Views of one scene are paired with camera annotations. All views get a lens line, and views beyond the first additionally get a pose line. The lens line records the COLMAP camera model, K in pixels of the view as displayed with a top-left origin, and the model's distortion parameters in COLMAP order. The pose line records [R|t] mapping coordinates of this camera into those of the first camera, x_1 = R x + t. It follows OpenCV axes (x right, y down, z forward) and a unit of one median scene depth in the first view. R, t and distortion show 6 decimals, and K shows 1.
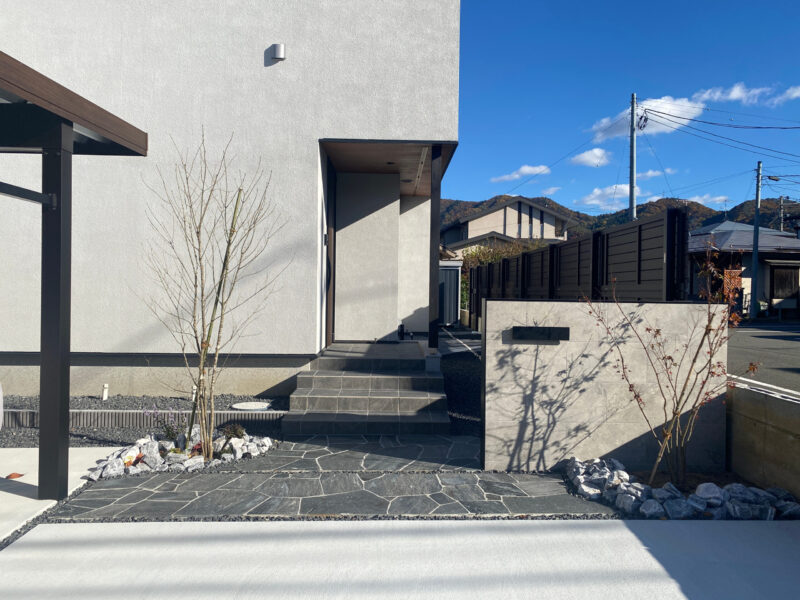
lens RADIAL K [[617.9, 0, 398.9], [0, 617.9, 296.5], [0, 0, 1]] dist [0.011567, 0.003414]
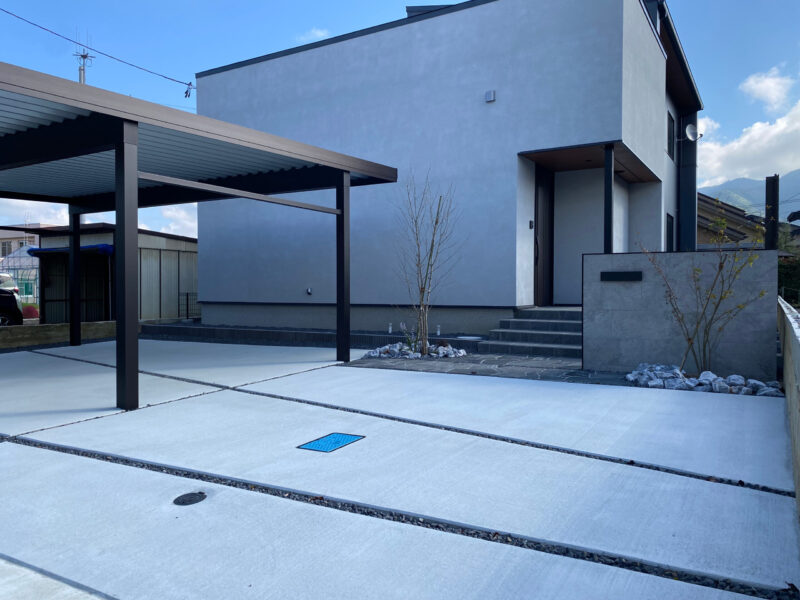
lens RADIAL K [[616.3, 0, 372.5], [0, 616.3, 301.6], [0, 0, 1]] dist [0.007529, 0.001074]
pose [[0.832788, -0.001439, -0.553590, 0.542012], [0.006402, 0.999955, 0.007030, 0.104466], [0.553555, -0.009398, 0.832760, -0.519124]]
